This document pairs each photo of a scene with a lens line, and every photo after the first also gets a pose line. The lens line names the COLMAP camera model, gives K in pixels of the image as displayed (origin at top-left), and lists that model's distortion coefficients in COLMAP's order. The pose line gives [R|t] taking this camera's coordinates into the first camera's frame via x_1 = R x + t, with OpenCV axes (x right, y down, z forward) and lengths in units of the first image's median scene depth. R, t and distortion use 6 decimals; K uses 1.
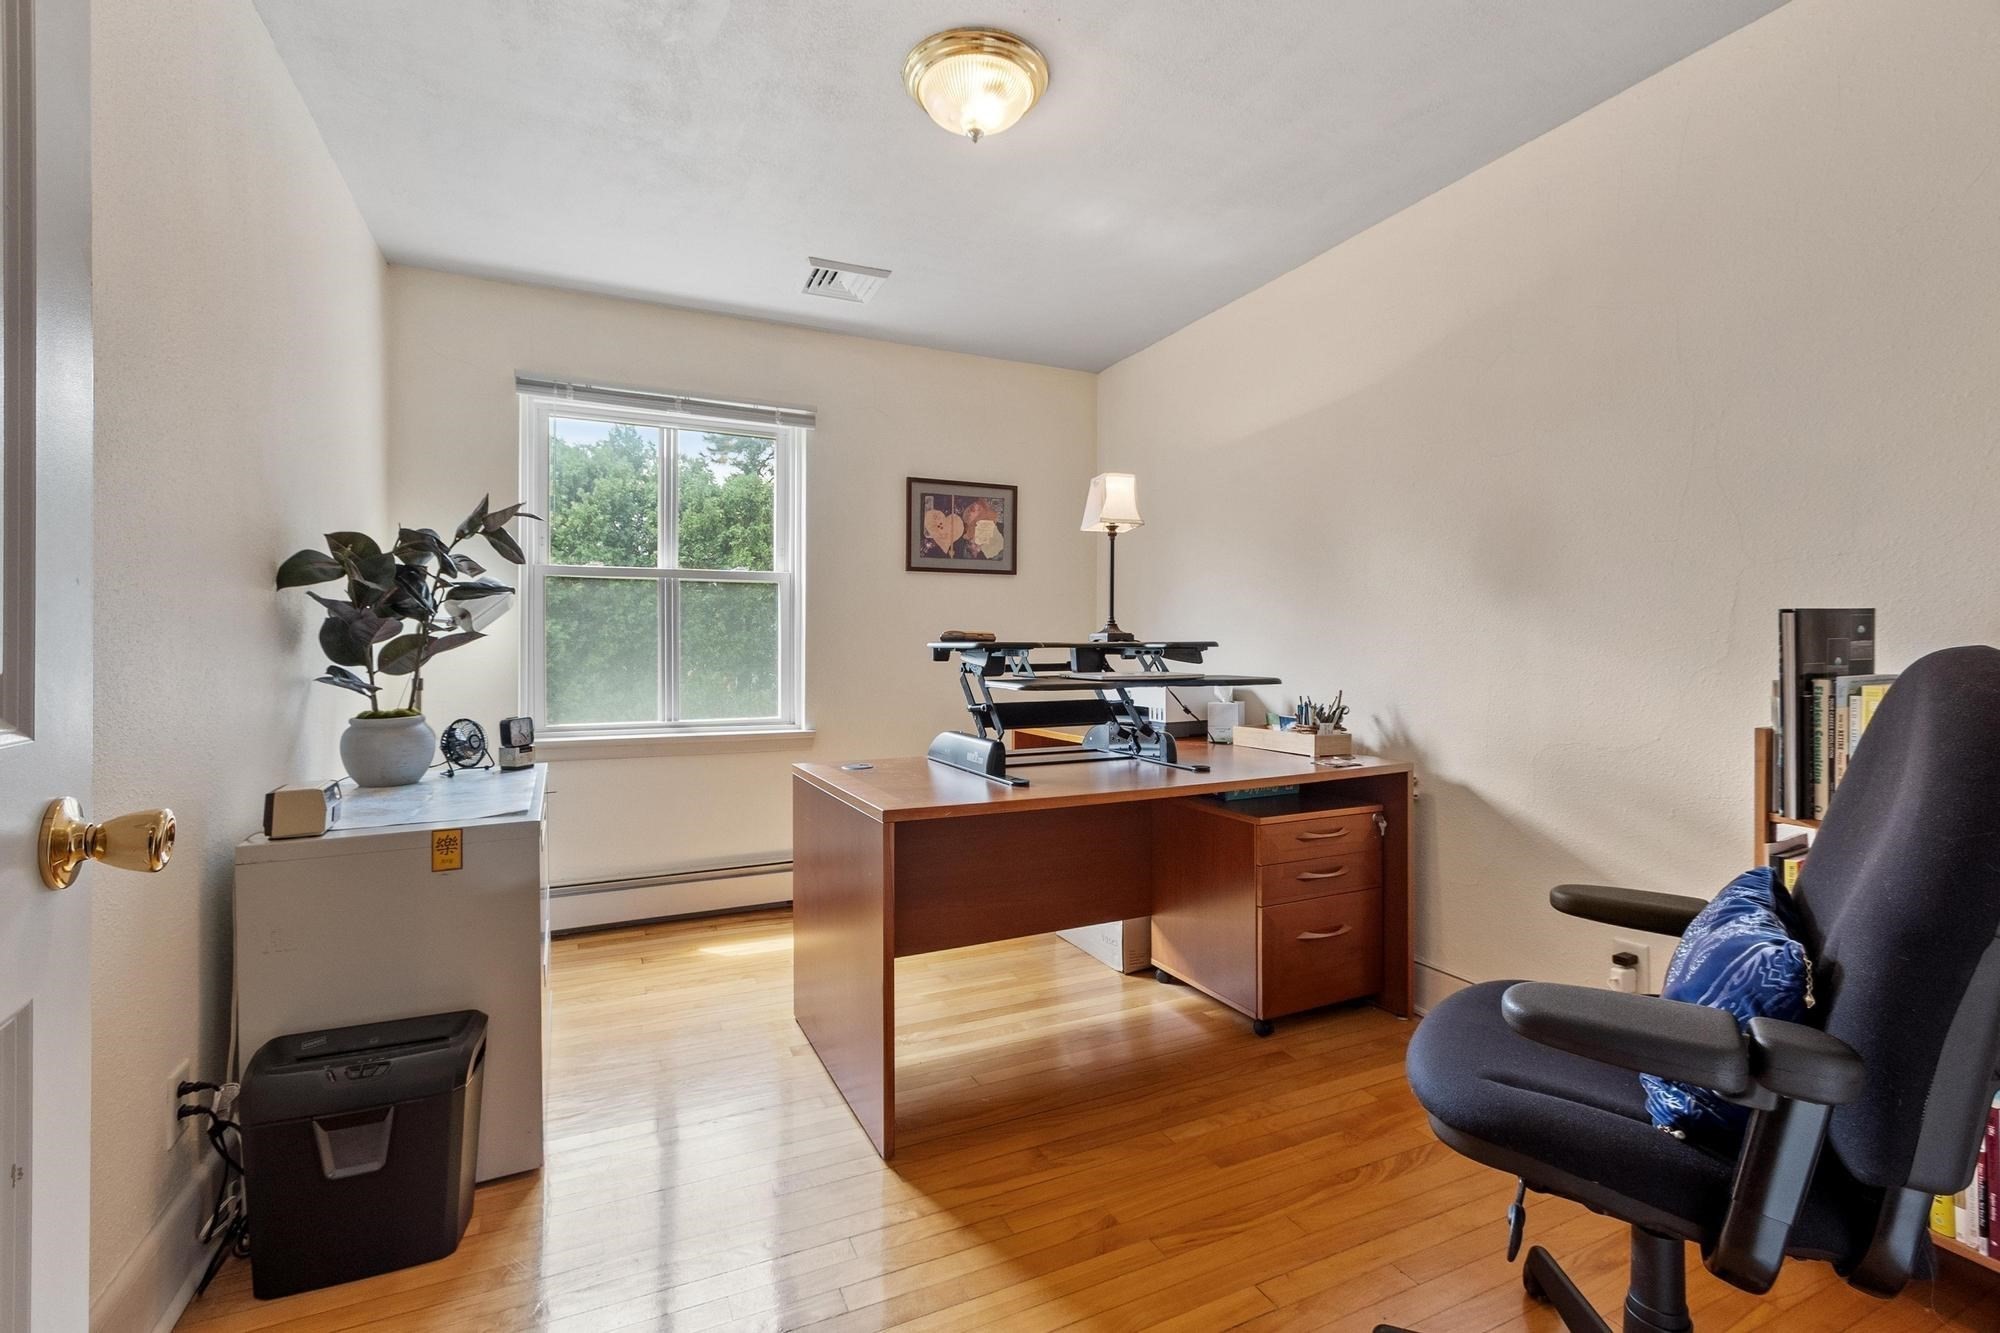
lens RADIAL K [[893.3, 0, 1002.3], [0, 893.3, 638.2], [0, 0, 1]] dist [0.001016, 0.000149]
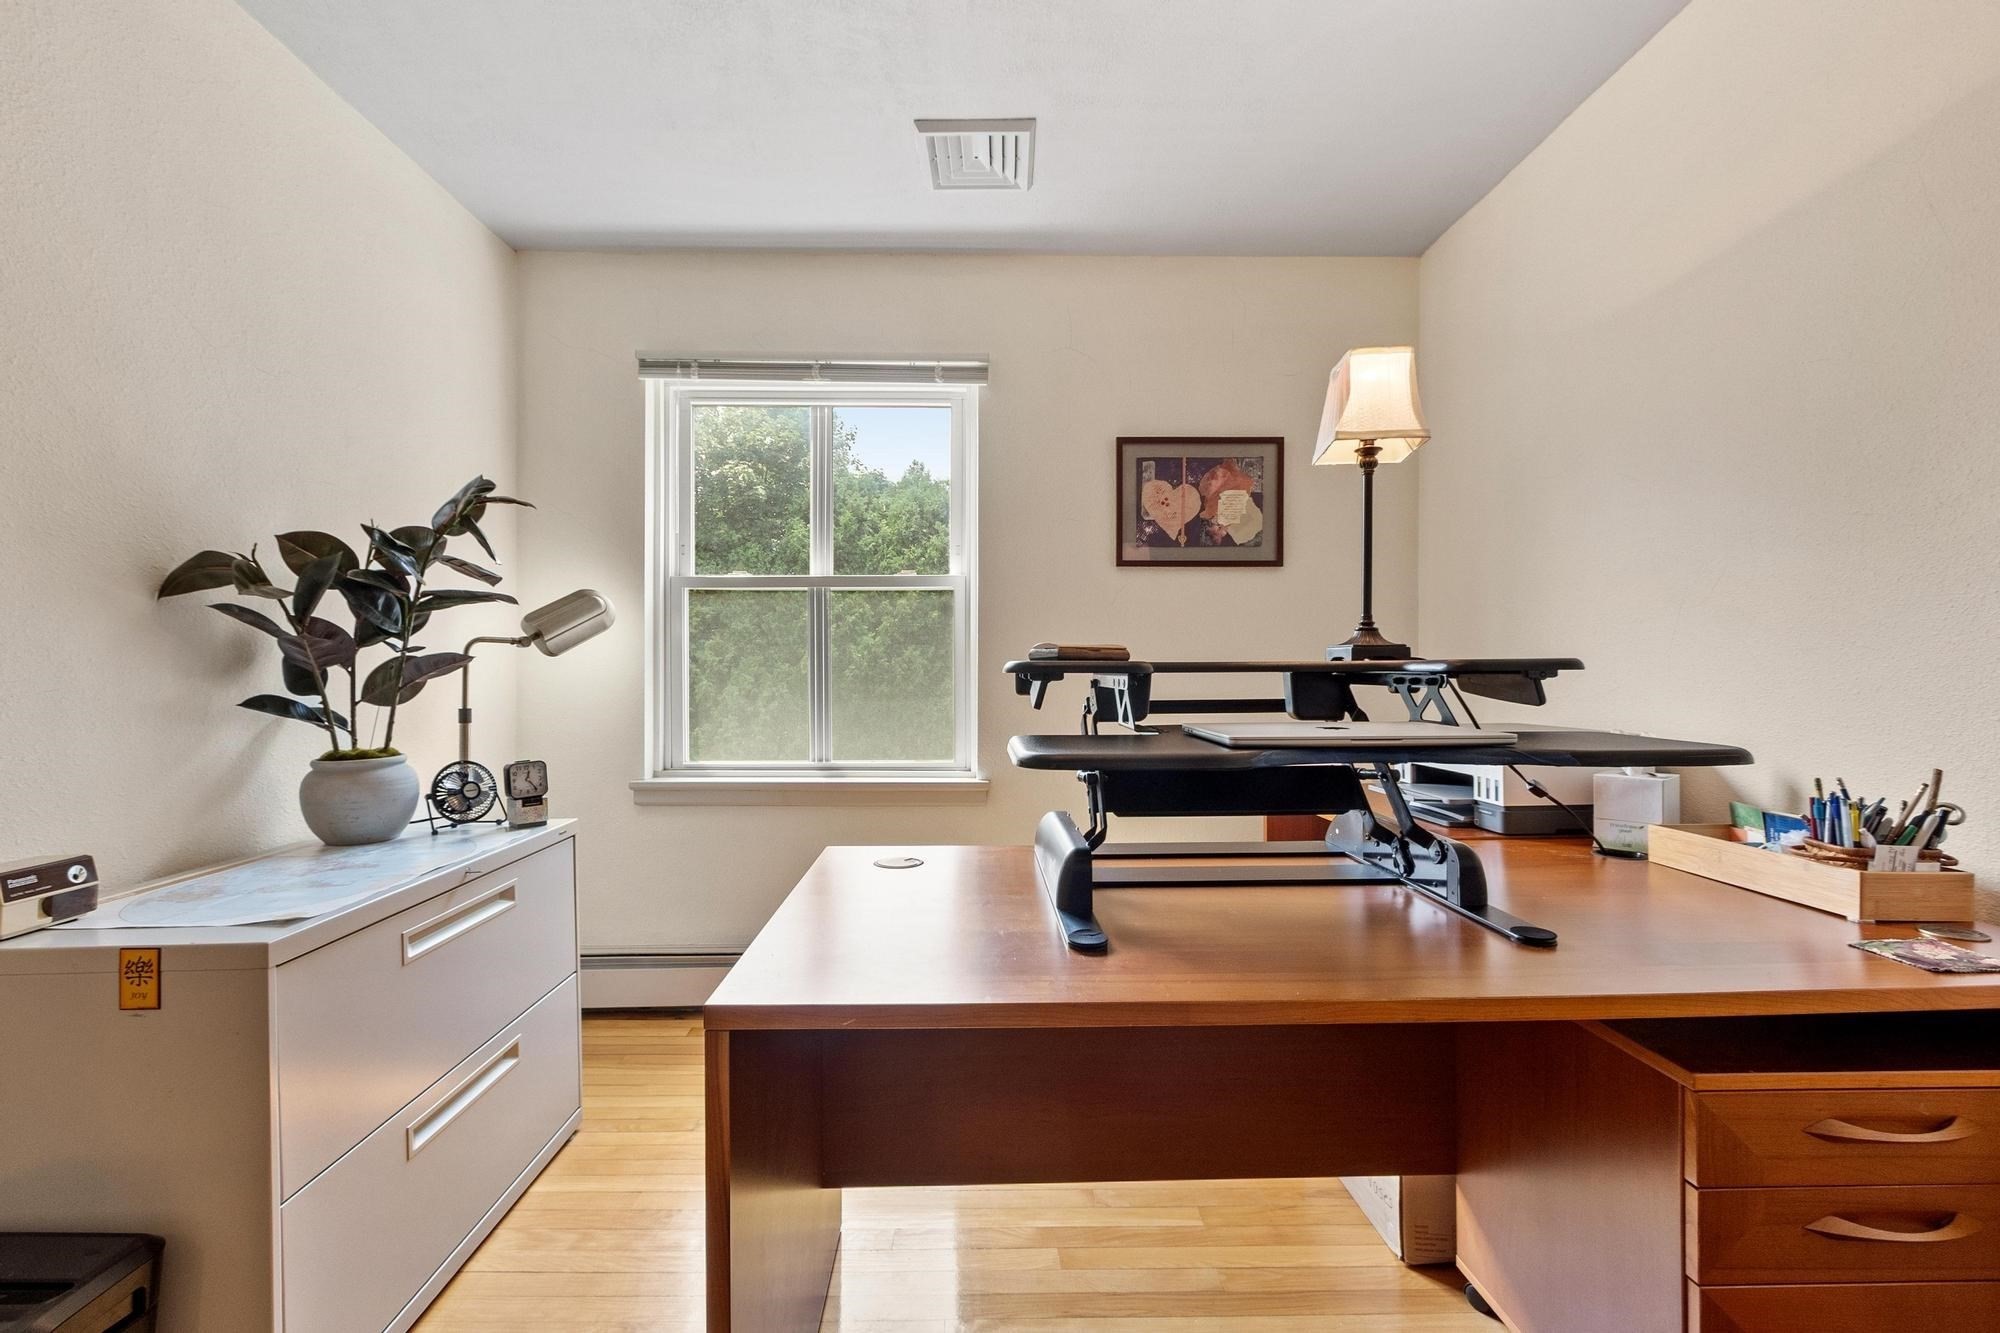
lens RADIAL K [[877.4, 0, 1000.0], [0, 877.4, 666.5], [0, 0, 1]] dist [0.002341, 0.000725]
pose [[0.908986, -0.003367, -0.416813, 0.136856], [0.005182, 0.999981, 0.003223, 0.004415], [0.416795, -0.005090, 0.908986, 0.403950]]
